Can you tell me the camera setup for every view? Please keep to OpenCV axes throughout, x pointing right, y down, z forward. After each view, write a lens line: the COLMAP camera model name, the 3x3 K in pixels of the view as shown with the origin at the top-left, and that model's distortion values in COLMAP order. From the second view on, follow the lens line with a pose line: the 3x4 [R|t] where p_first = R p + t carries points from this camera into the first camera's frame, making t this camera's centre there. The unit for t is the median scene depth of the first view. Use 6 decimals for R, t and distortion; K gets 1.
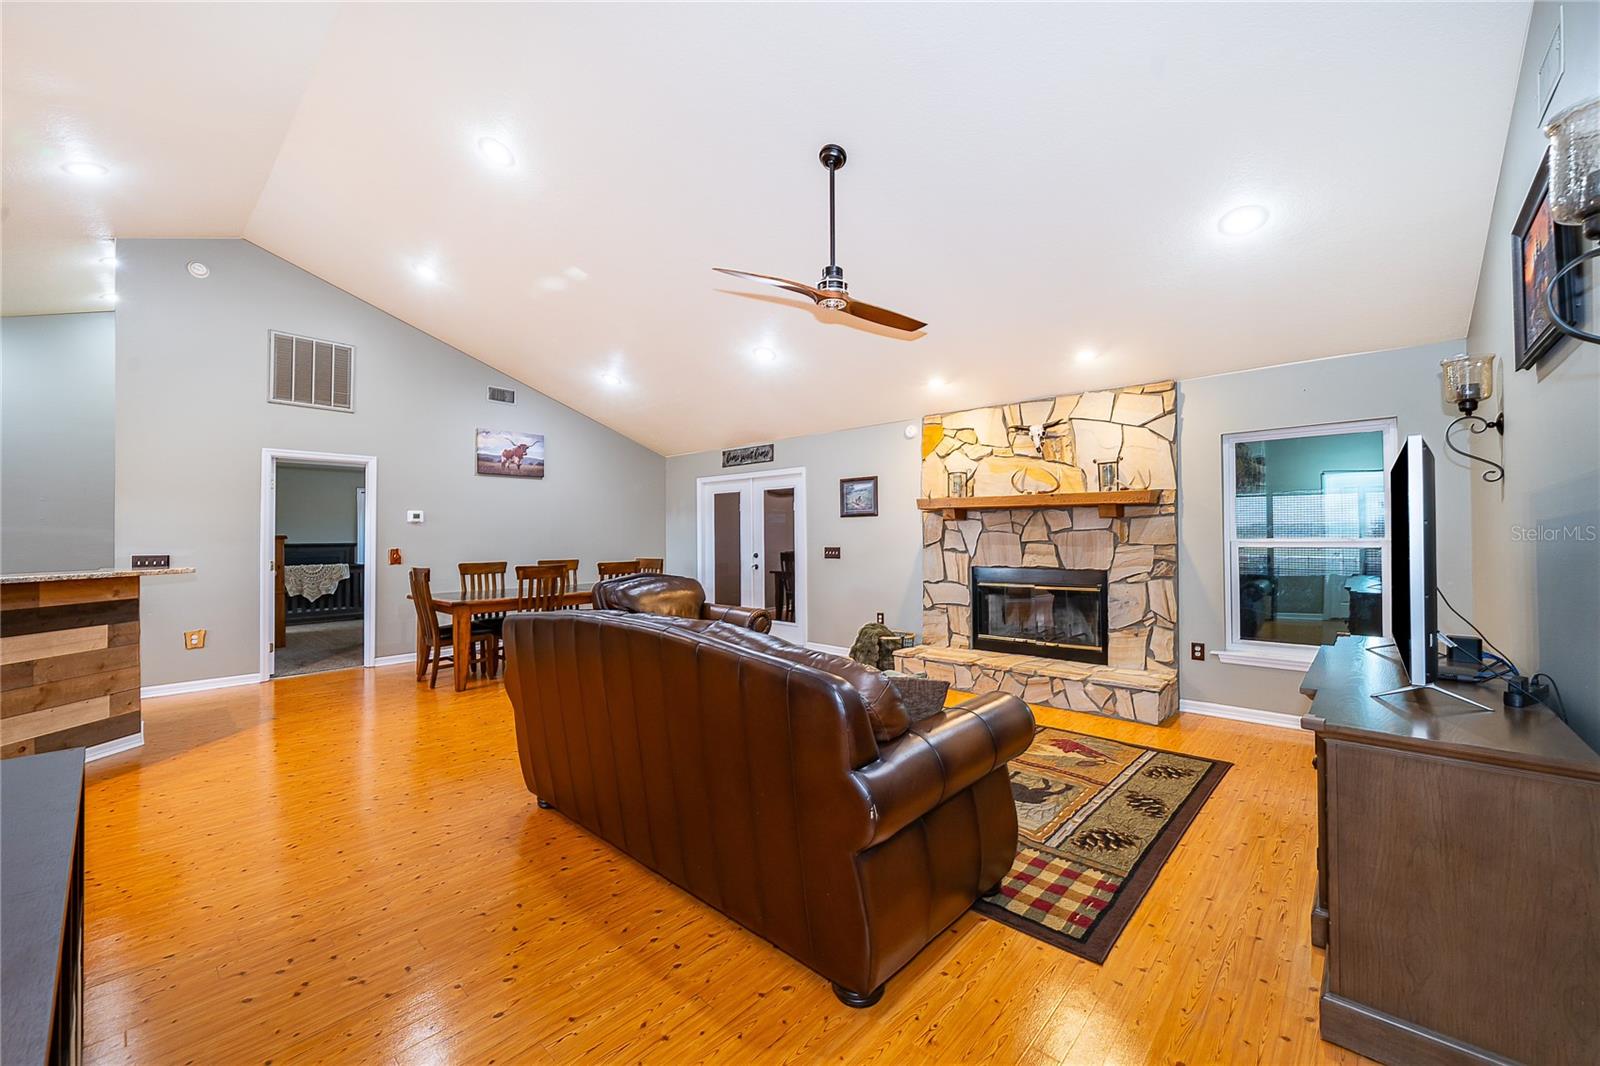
lens RADIAL K [[633.2, 0, 797.9], [0, 633.2, 535.0], [0, 0, 1]] dist [-0.002931, -0.000889]
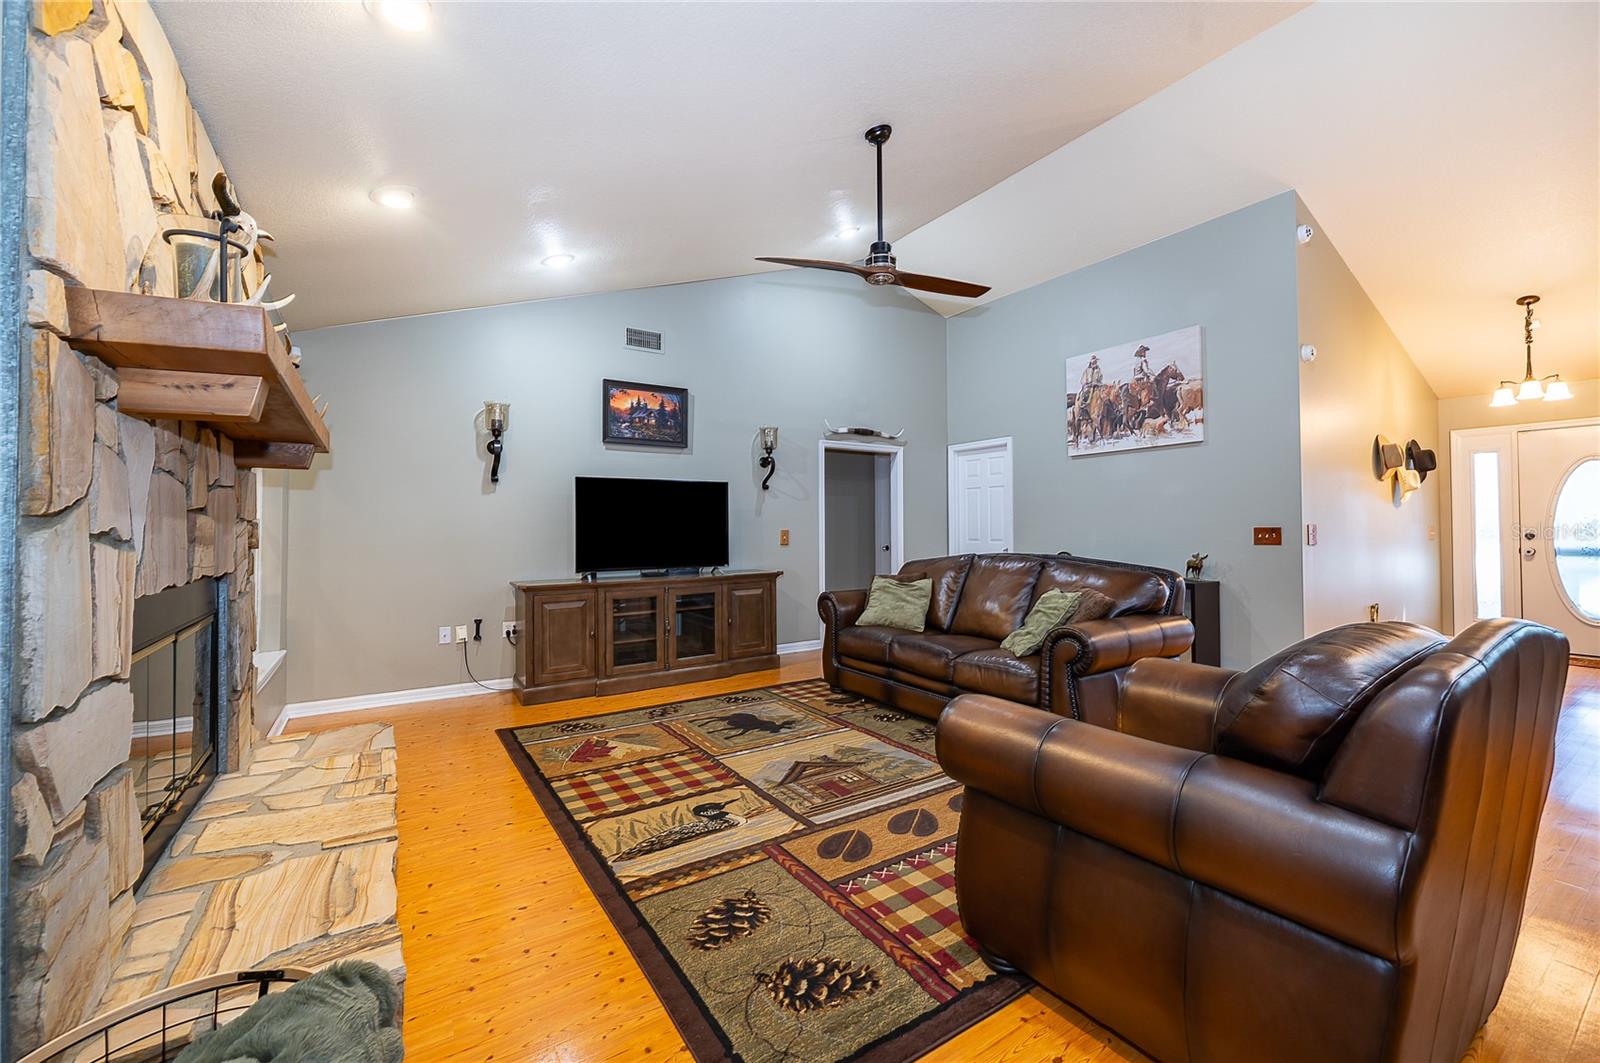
lens RADIAL K [[633.2, 0, 822.7], [0, 633.2, 523.1], [0, 0, 1]] dist [-0.002931, -0.000889]
pose [[-0.971816, 0.010646, 0.235500, -0.050907], [0.008277, 0.999905, -0.011047, 0.023287], [-0.235596, -0.008786, -0.971811, 1.164773]]
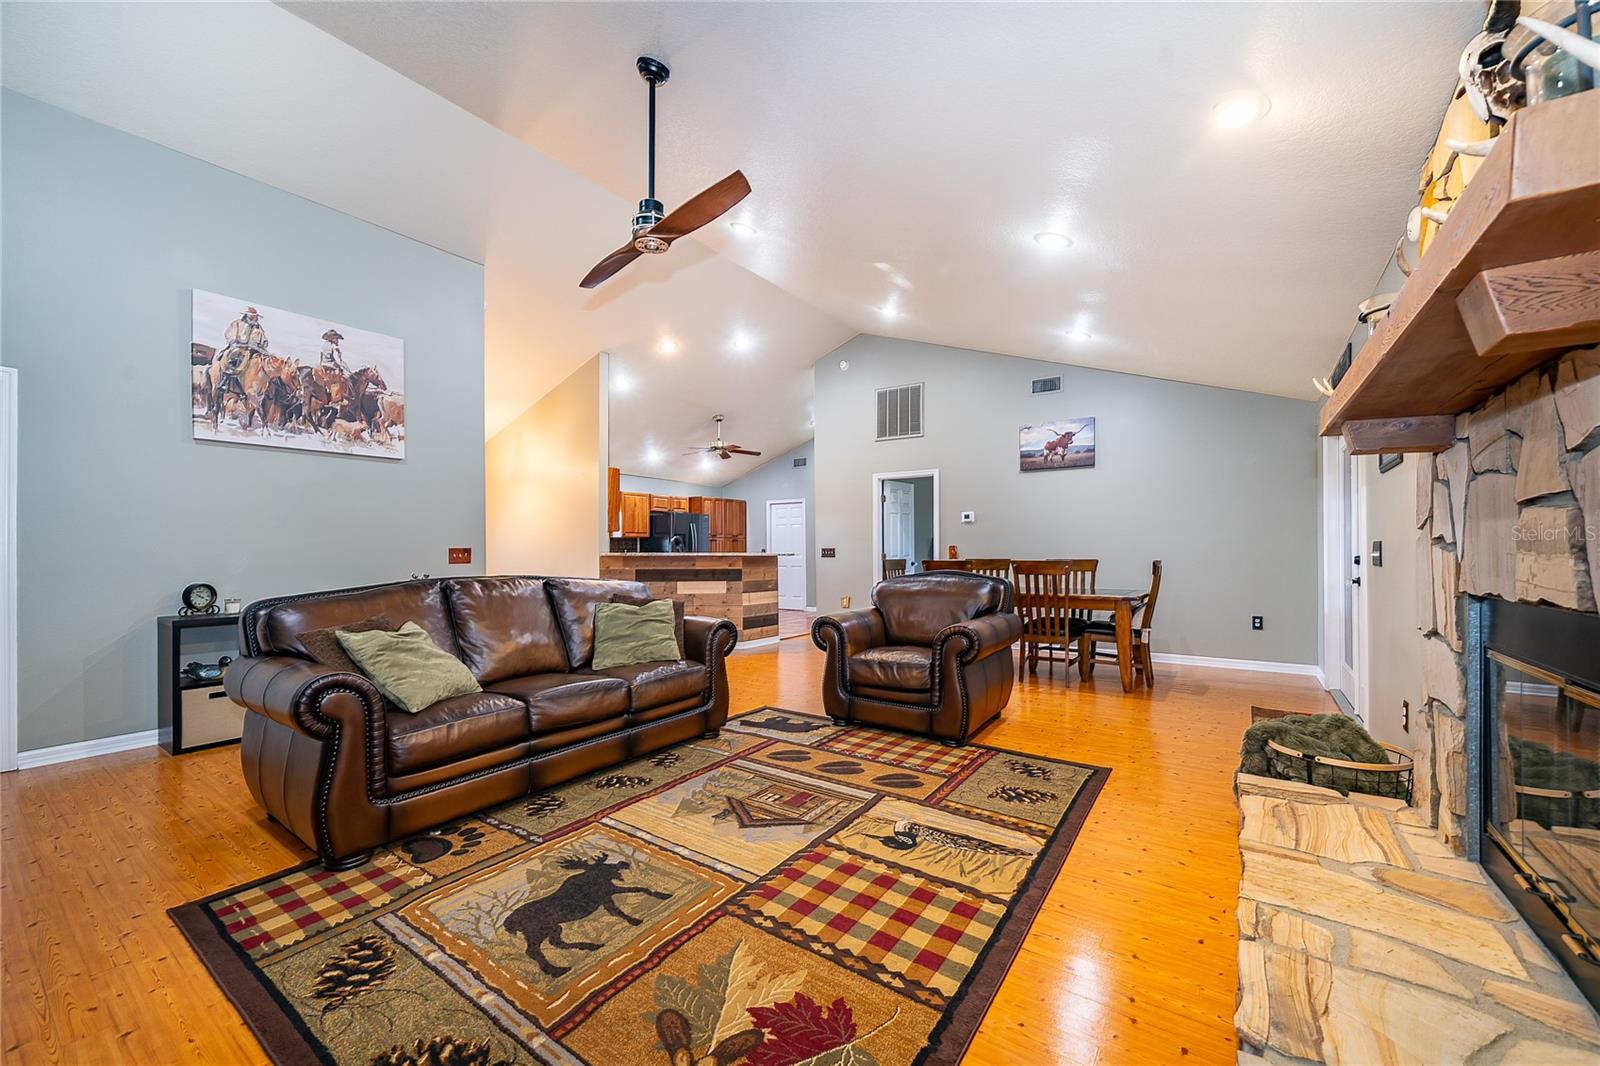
lens RADIAL K [[633.2, 0, 791.2], [0, 633.2, 557.6], [0, 0, 1]] dist [-0.002931, -0.000889]
pose [[0.113289, 0.015795, -0.993437, 0.537103], [0.004573, 0.999855, 0.016418, 0.025647], [0.993552, -0.006403, 0.113200, 0.631087]]
